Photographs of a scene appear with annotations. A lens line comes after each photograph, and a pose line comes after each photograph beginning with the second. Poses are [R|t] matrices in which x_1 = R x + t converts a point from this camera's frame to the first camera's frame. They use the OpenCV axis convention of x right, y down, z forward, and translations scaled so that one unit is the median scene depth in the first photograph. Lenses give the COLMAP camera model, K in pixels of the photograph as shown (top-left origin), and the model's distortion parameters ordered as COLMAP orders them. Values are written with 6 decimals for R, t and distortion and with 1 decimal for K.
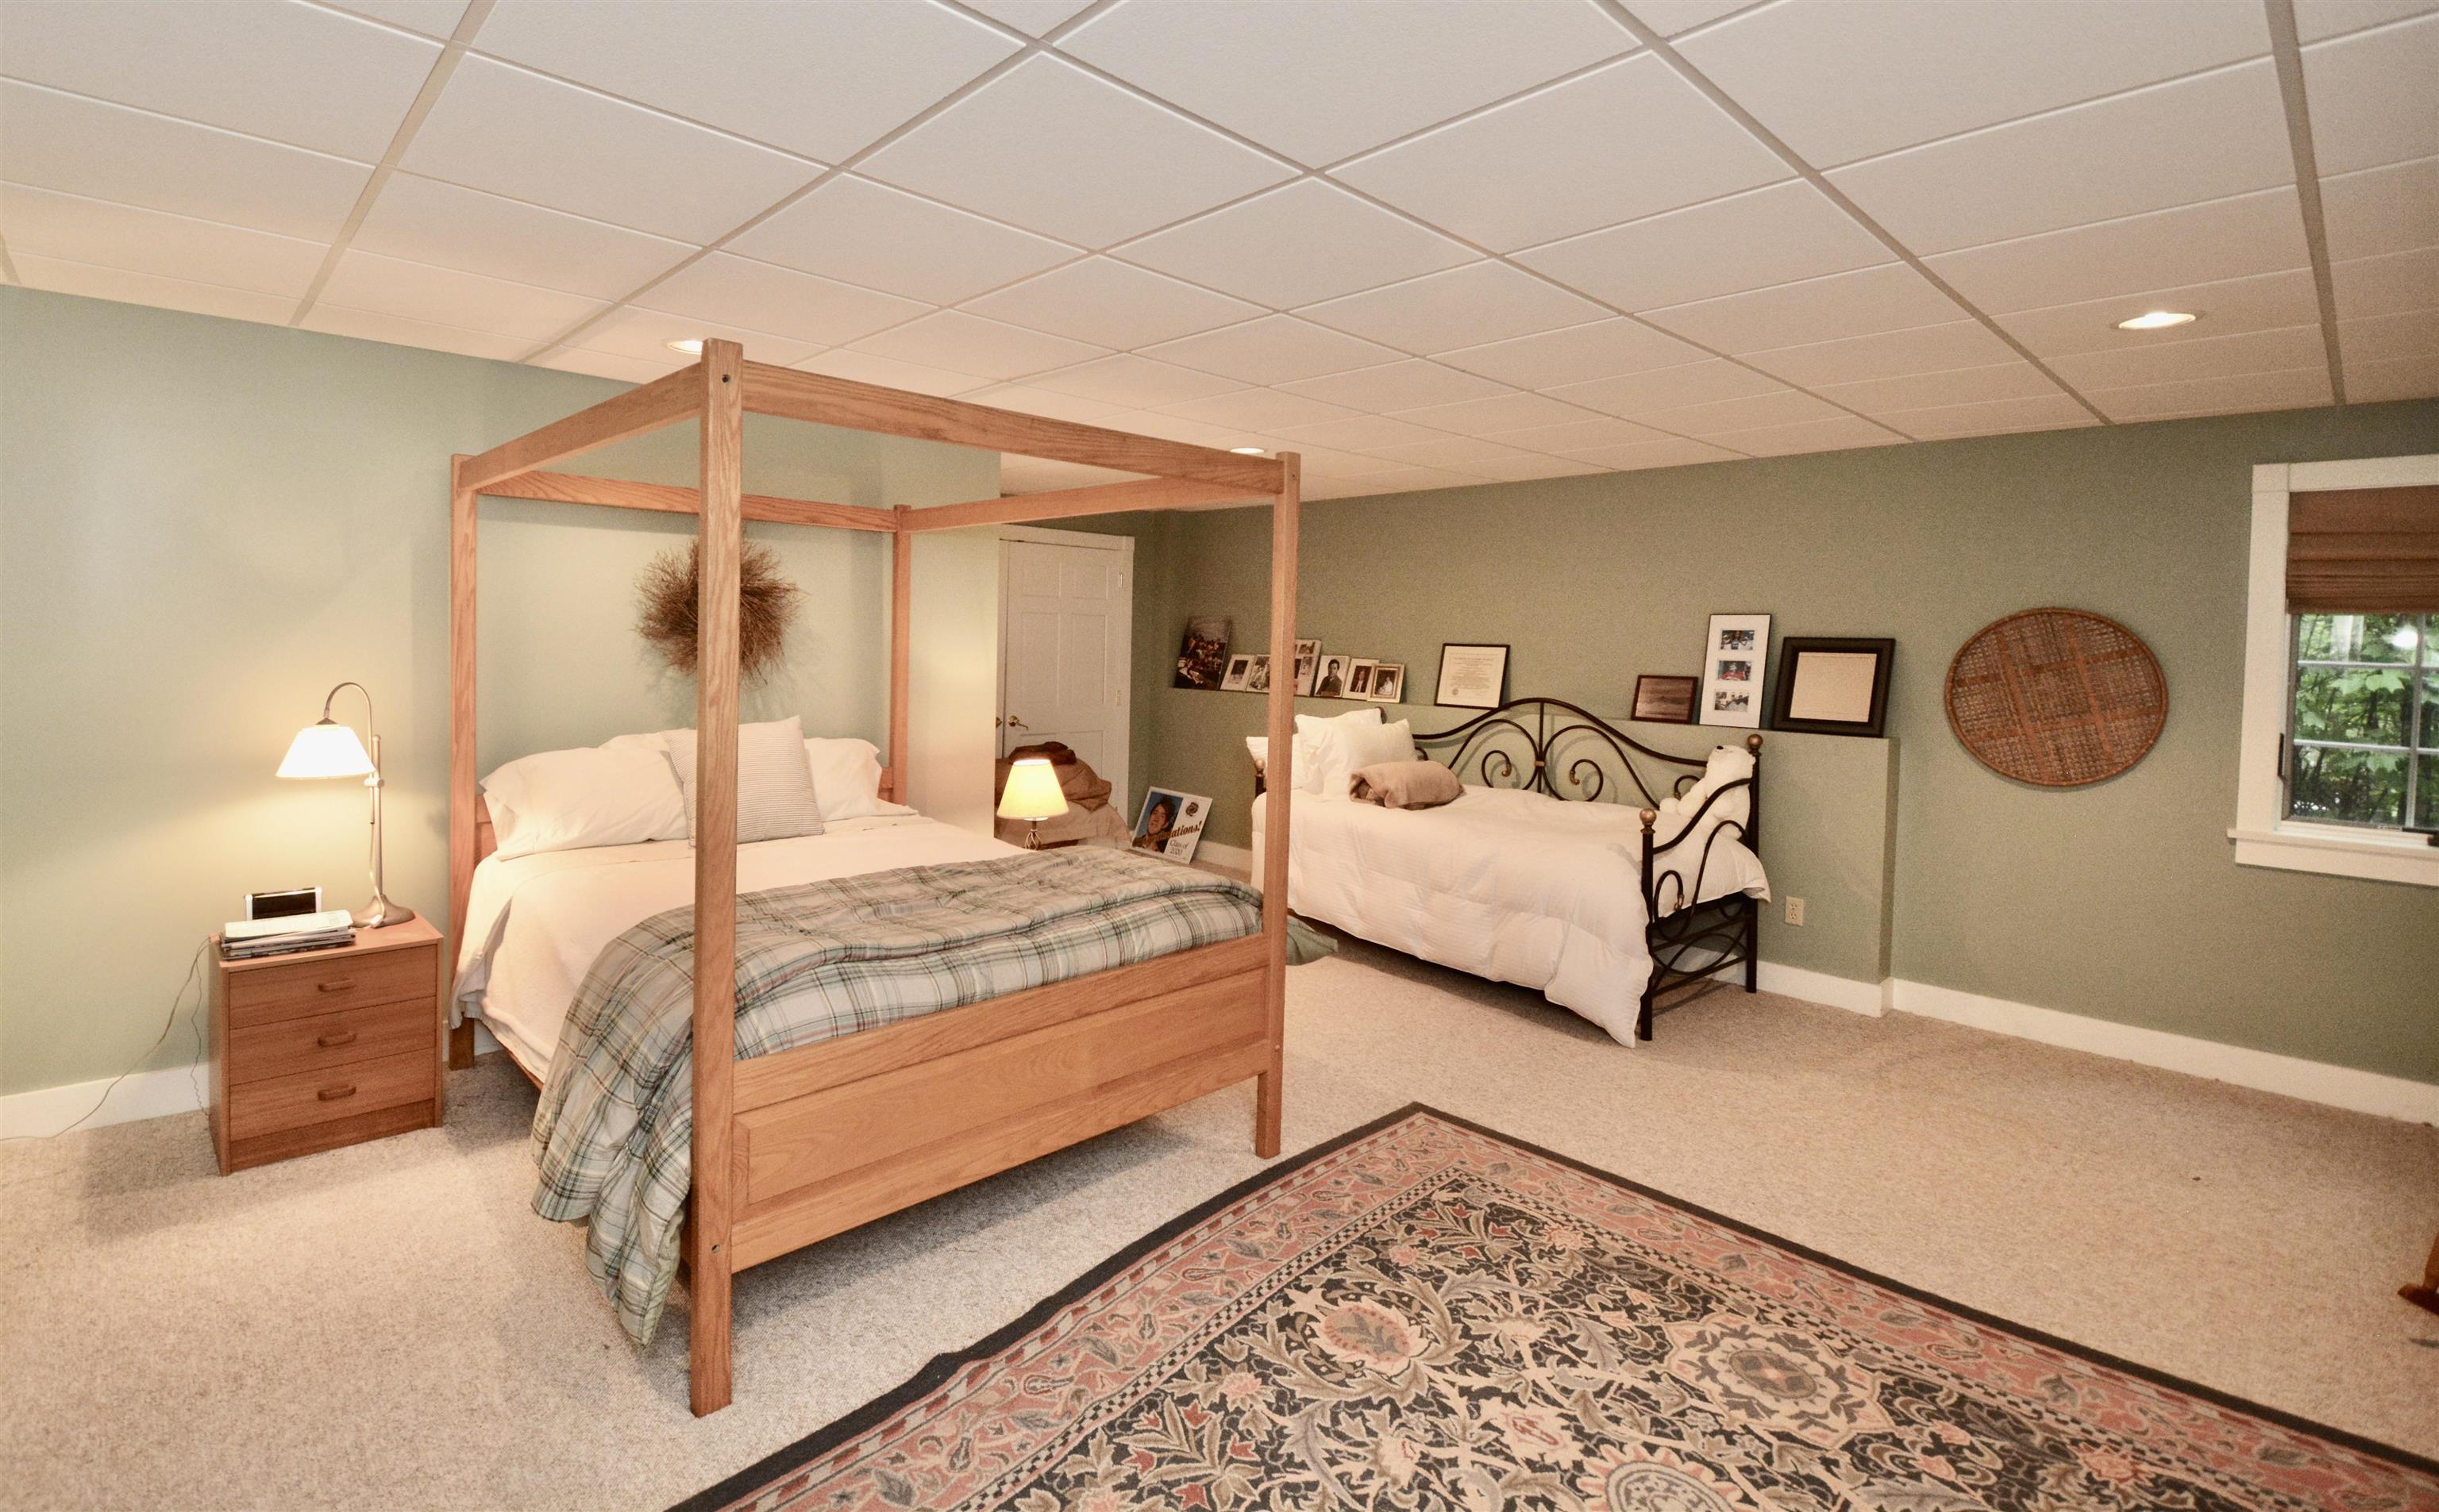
lens RADIAL K [[1116.1, 0, 1215.7], [0, 1116.1, 762.3], [0, 0, 1]] dist [-0.003532, -0.001785]
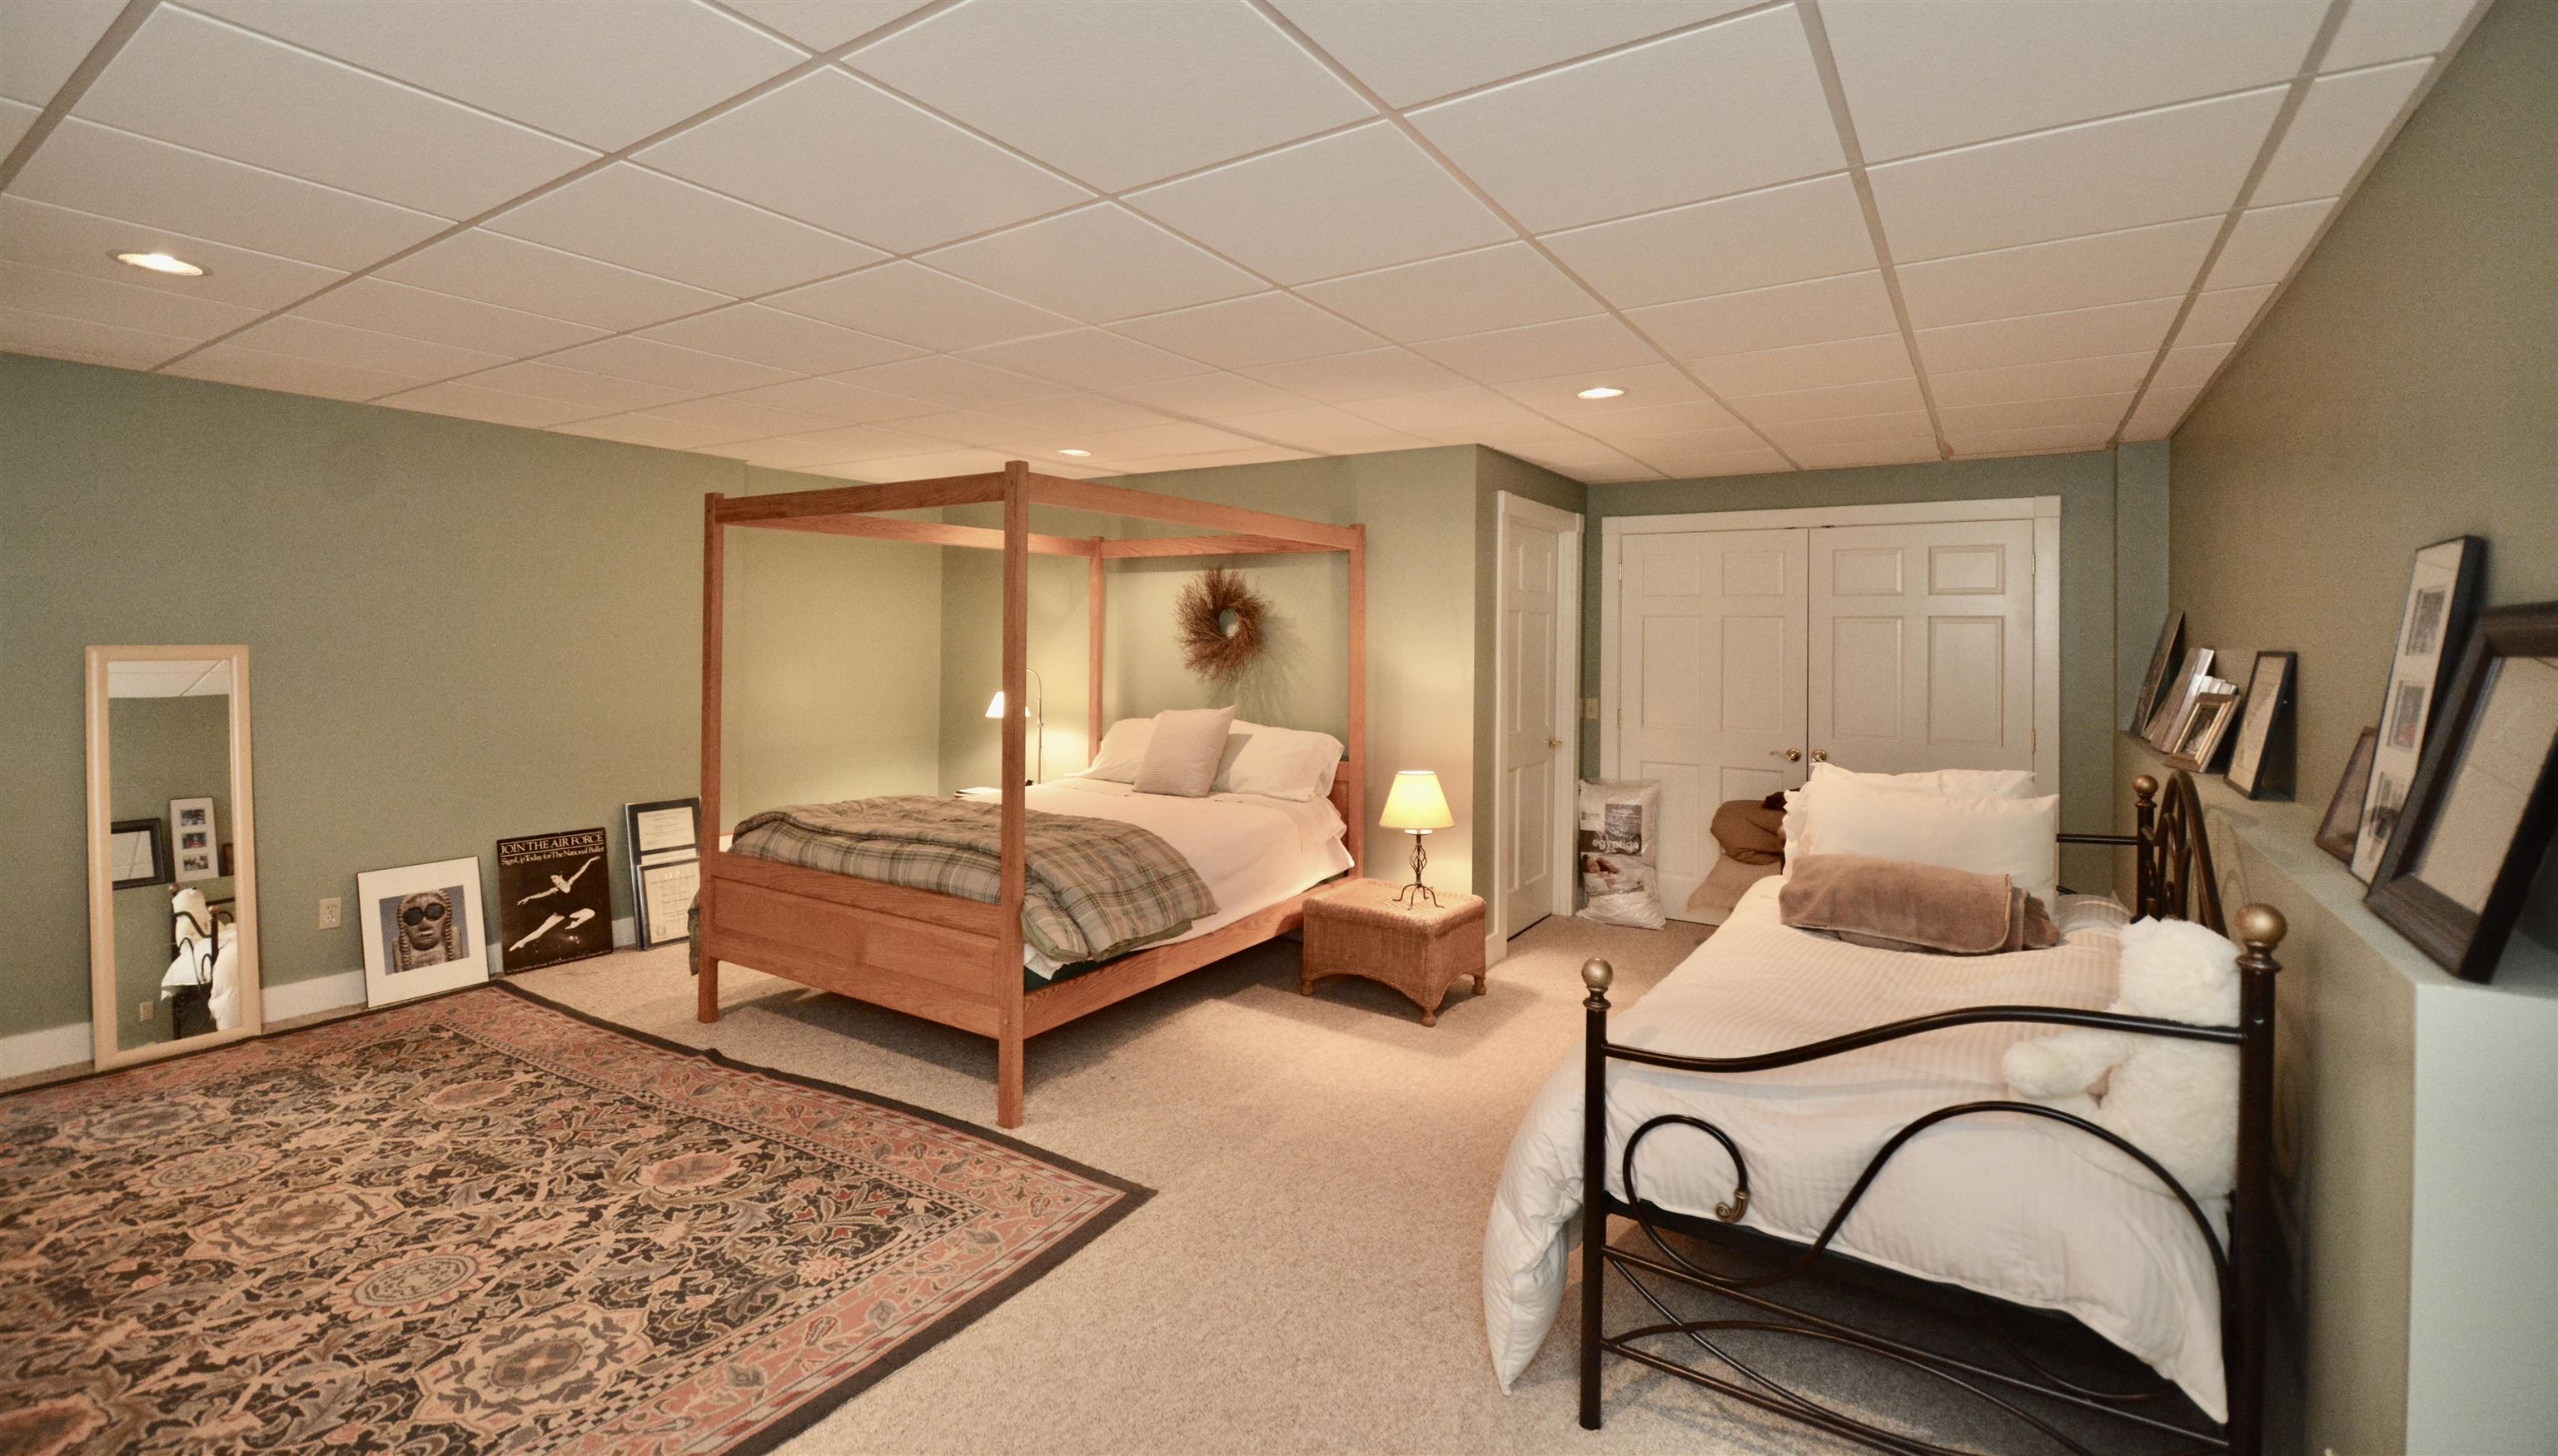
lens RADIAL K [[1140.8, 0, 1206.0], [0, 1140.8, 643.7], [0, 0, 1]] dist [-0.002442, 0.001310]
pose [[0.189109, -0.007271, -0.981929, 1.577547], [-0.106714, 0.993898, -0.027911, -0.123391], [0.976140, 0.110064, 0.187179, 1.287839]]
